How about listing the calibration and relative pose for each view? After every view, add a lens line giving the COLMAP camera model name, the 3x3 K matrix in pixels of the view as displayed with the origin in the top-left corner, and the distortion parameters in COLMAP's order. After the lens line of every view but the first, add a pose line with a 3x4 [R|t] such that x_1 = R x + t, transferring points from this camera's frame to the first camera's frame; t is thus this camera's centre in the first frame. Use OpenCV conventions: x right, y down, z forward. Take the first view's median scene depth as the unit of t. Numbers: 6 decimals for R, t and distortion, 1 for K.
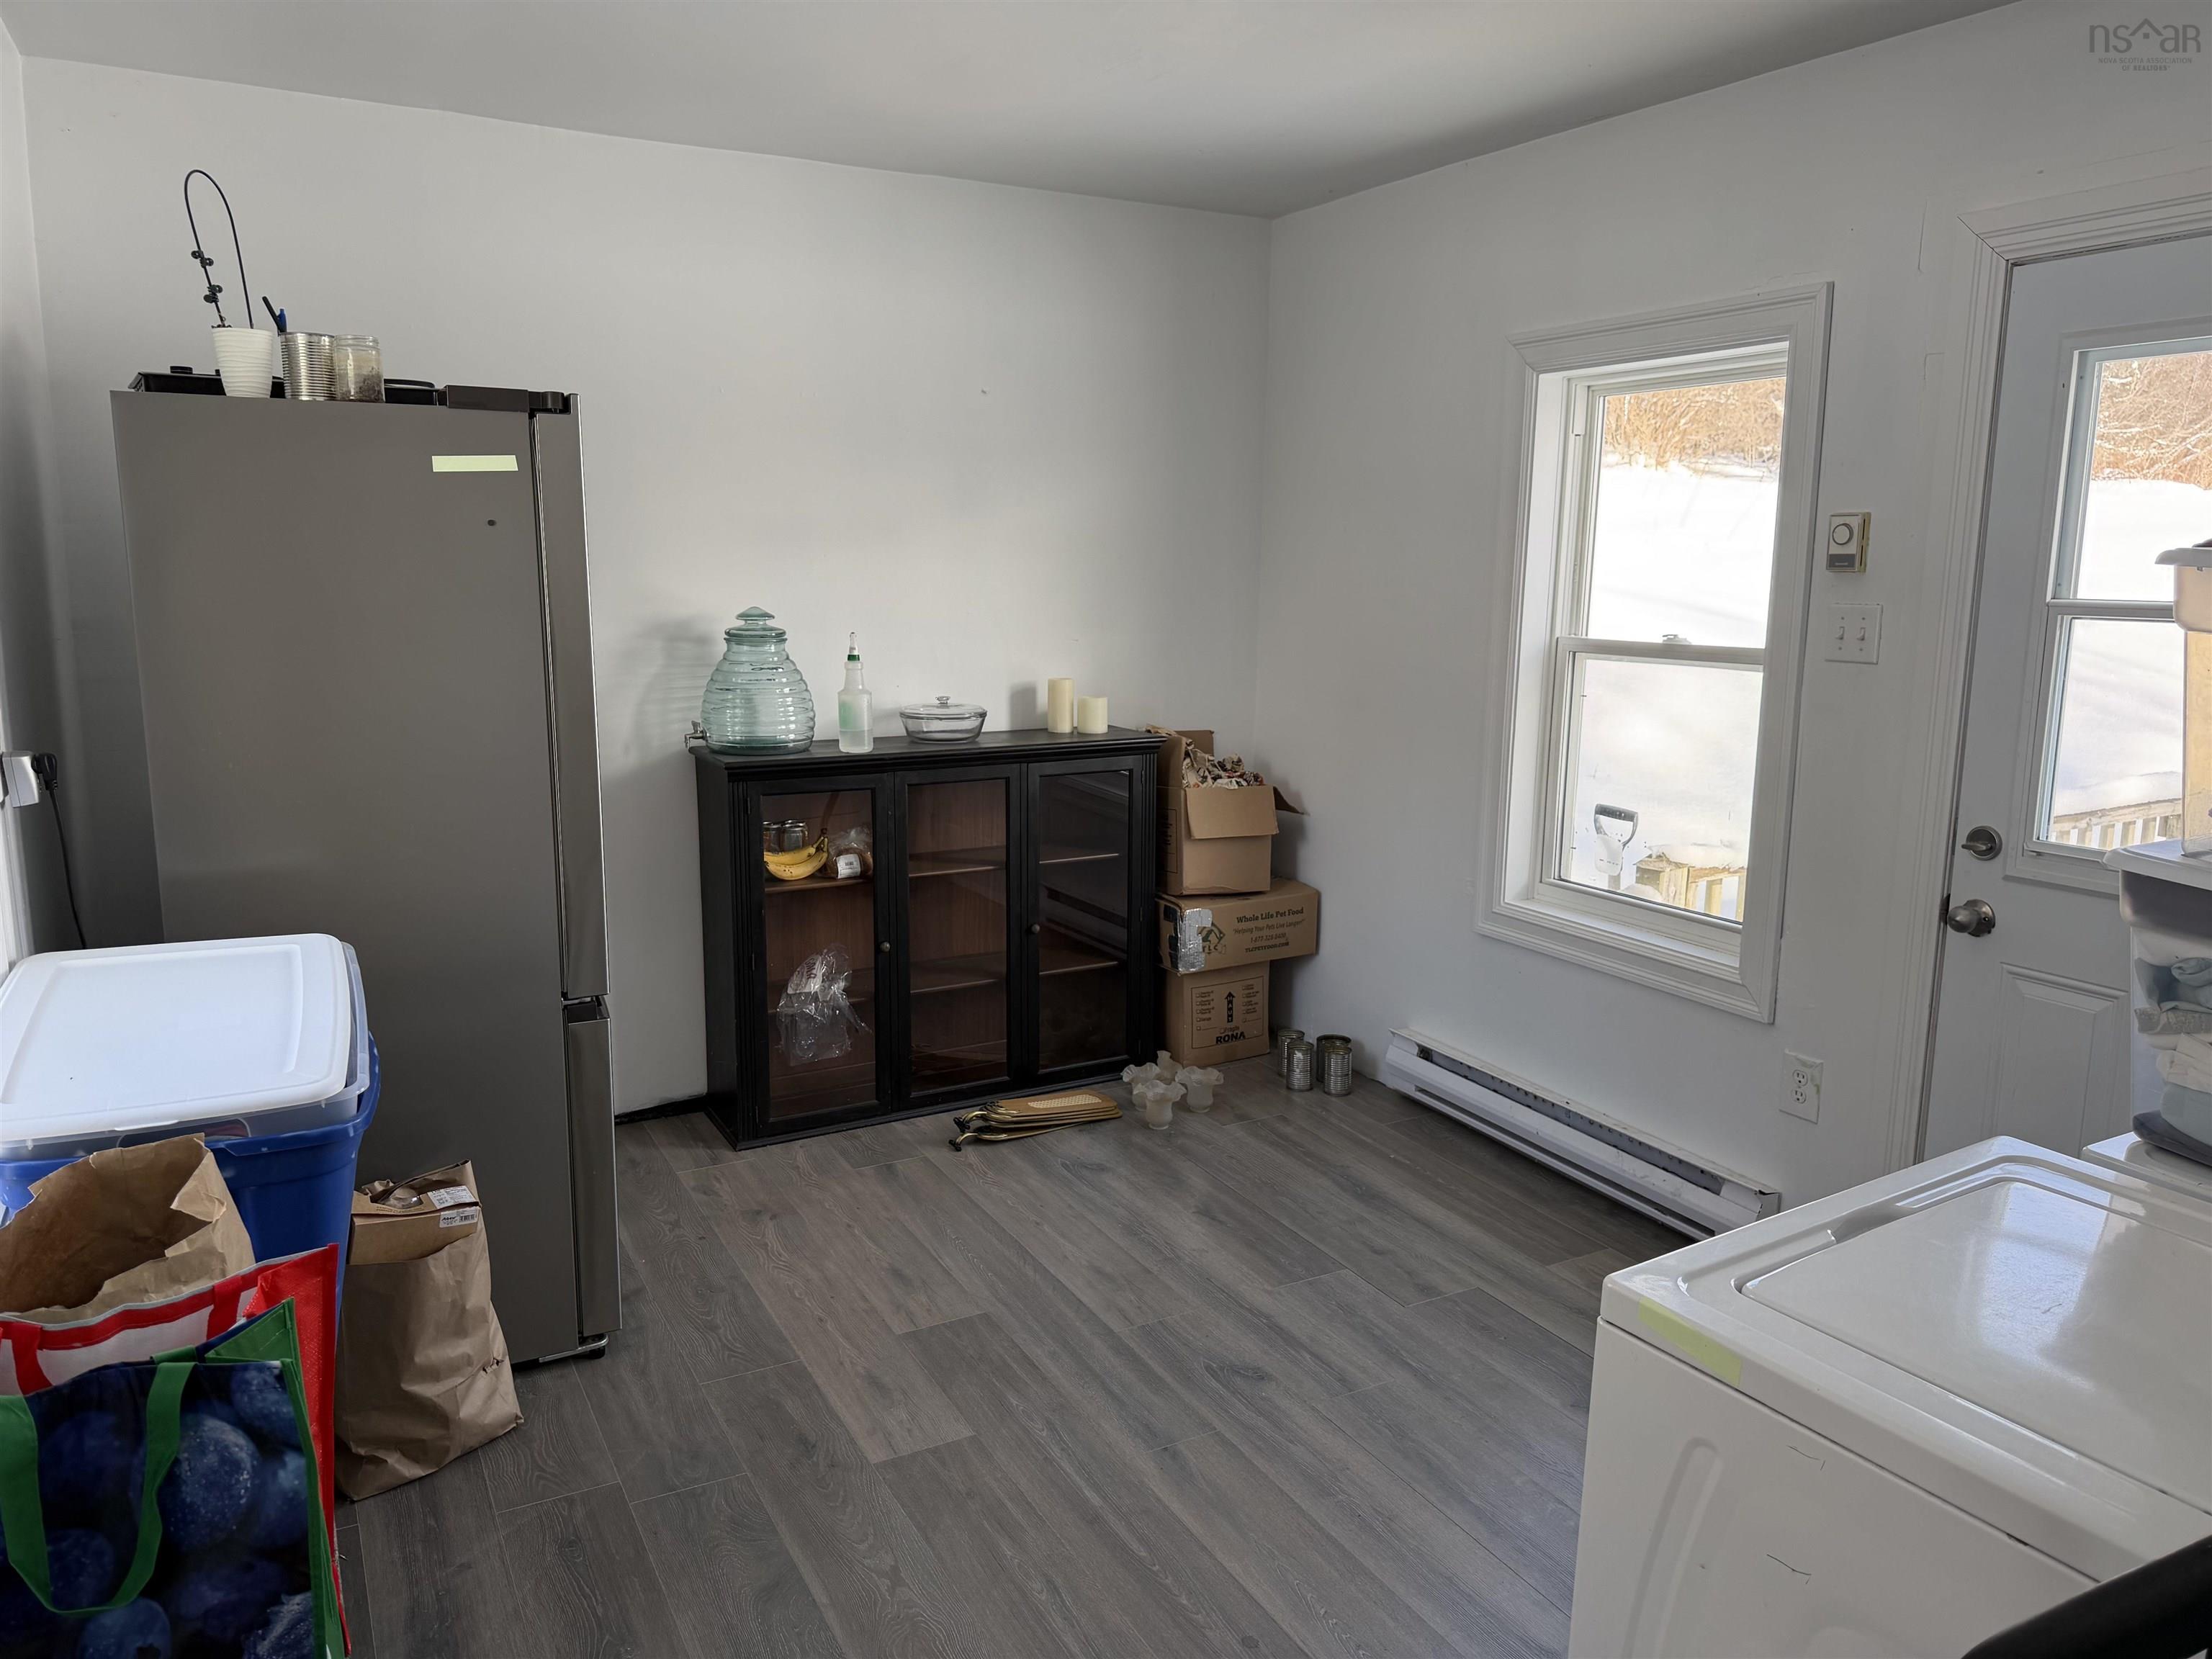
lens RADIAL K [[1561.8, 0, 1113.8], [0, 1561.8, 836.3], [0, 0, 1]] dist [0.007220, 0.000322]
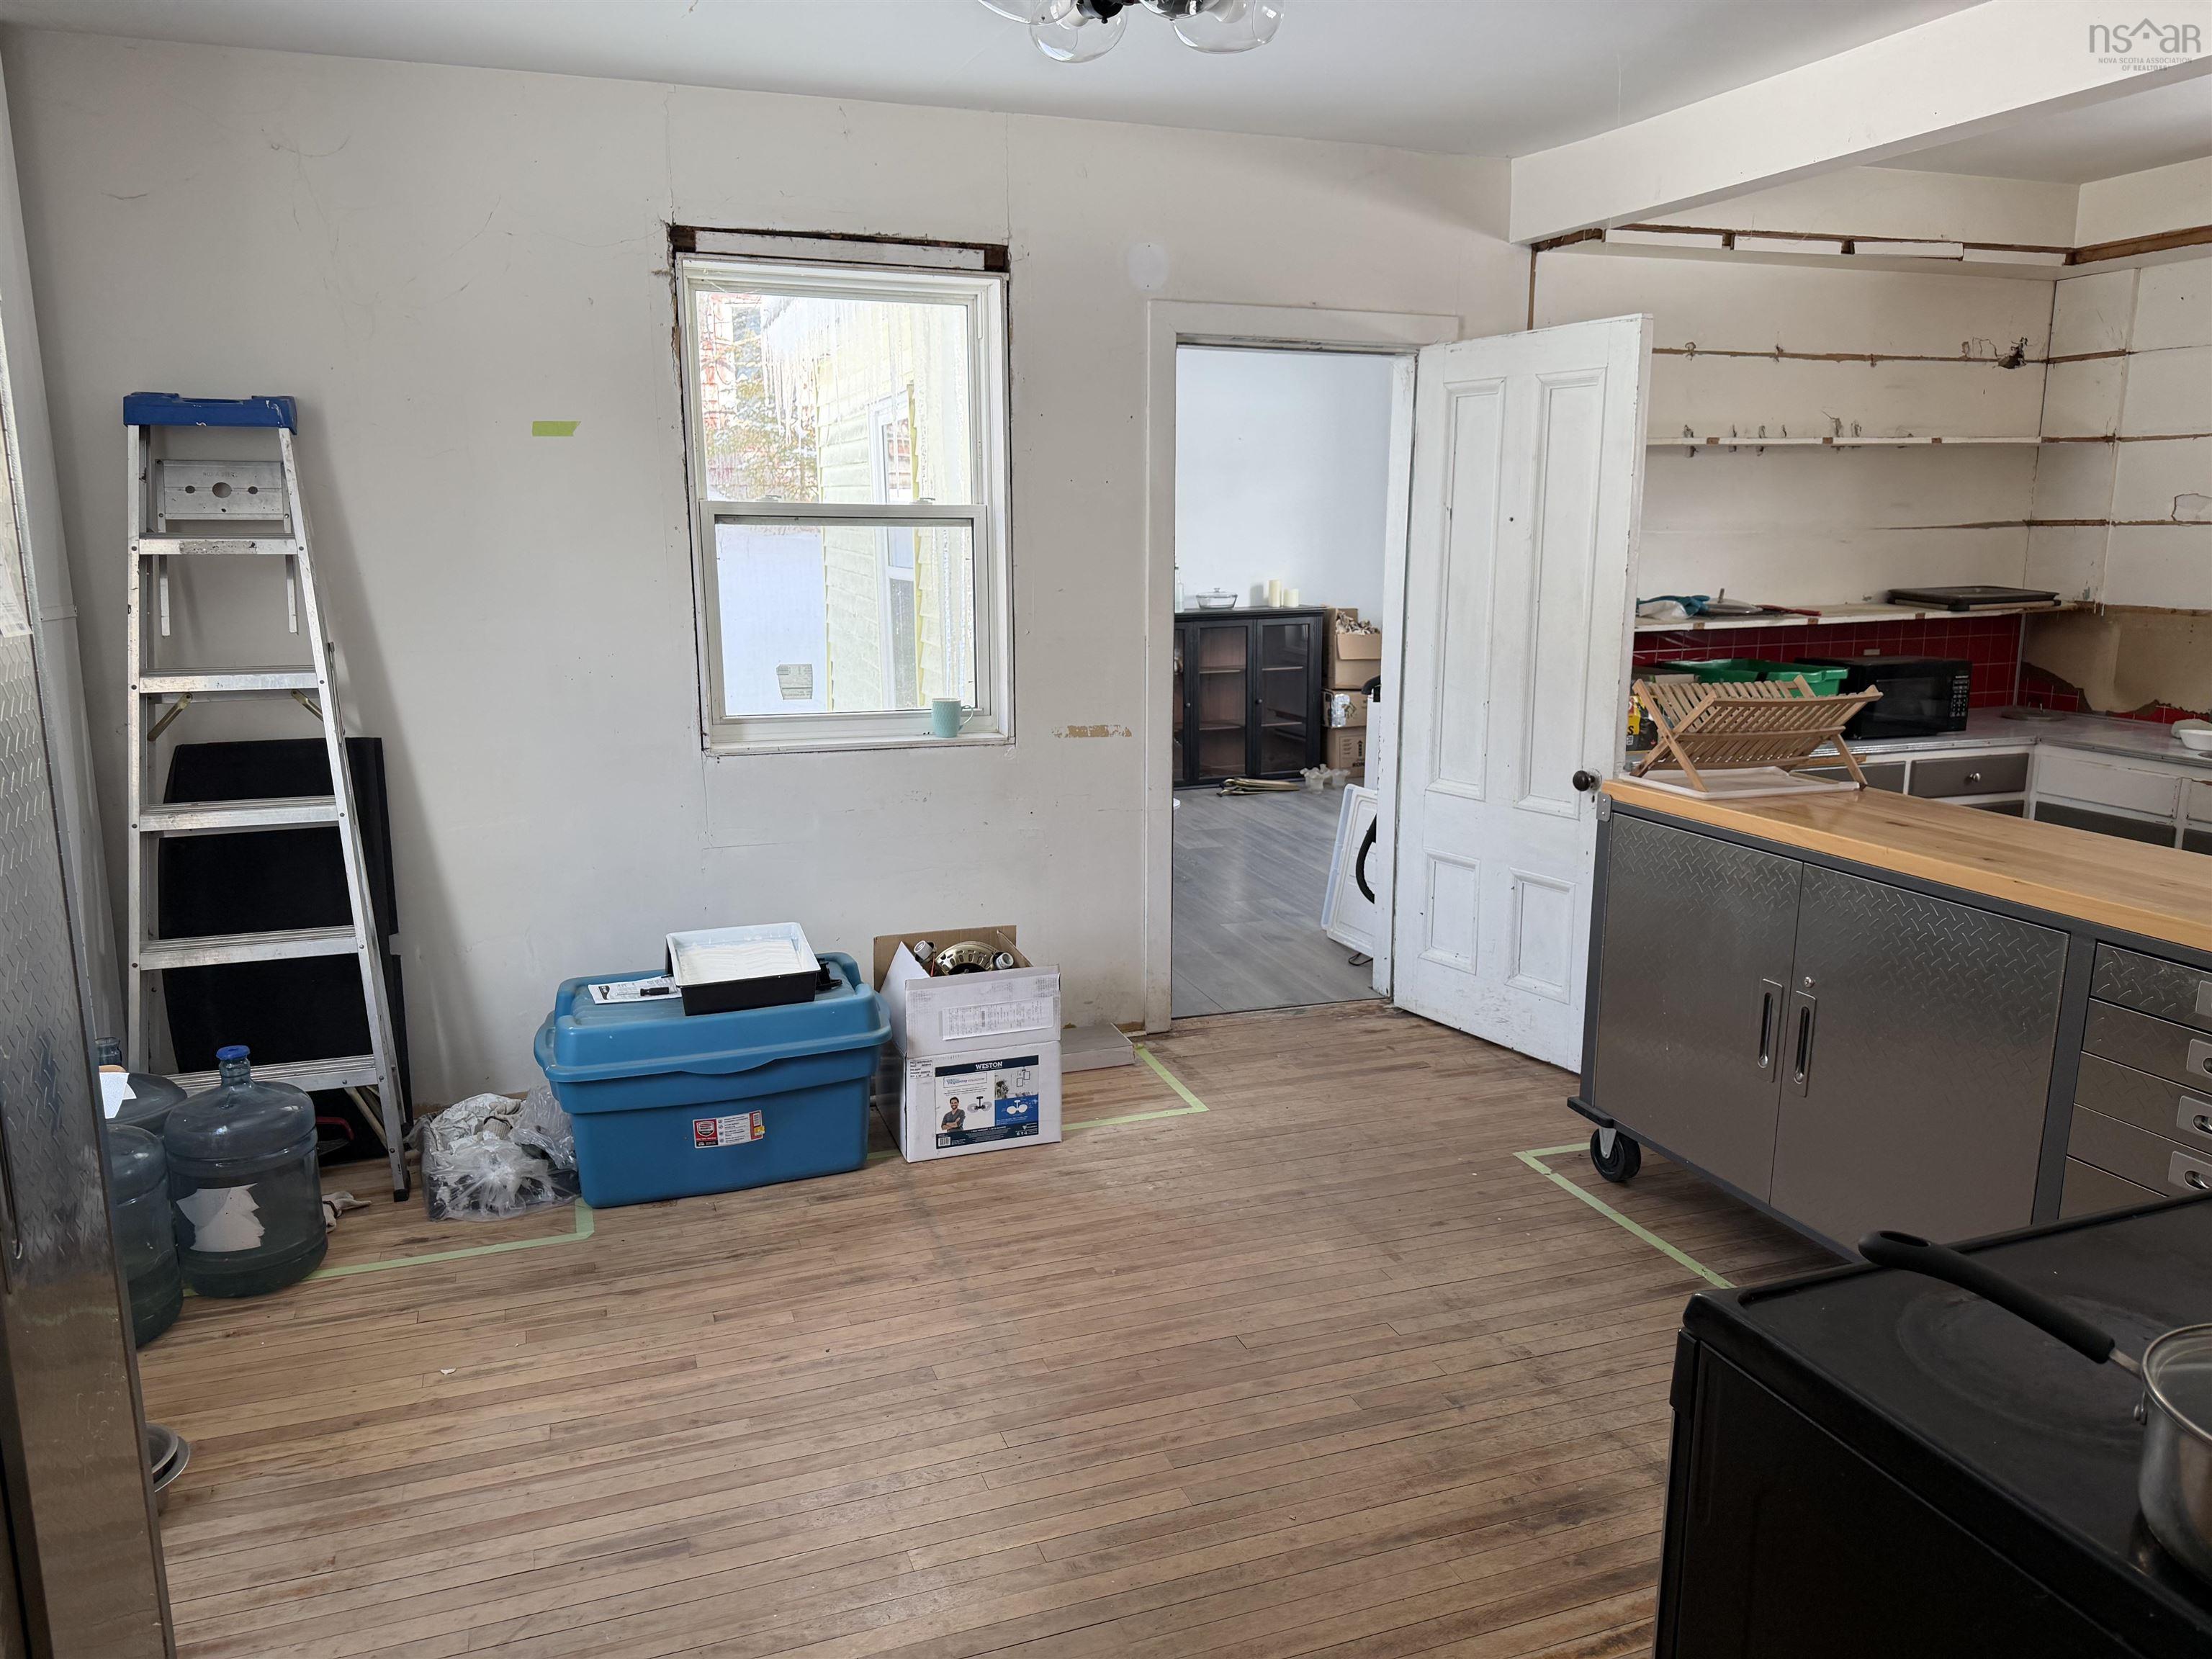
lens RADIAL K [[1561.8, 0, 1101.1], [0, 1561.8, 835.3], [0, 0, 1]] dist [0.007220, 0.000322]
pose [[0.986692, 0.013612, -0.162032, 0.074681], [-0.007513, 0.999242, 0.038194, 0.149902], [0.162429, -0.036468, 0.986046, -1.009942]]
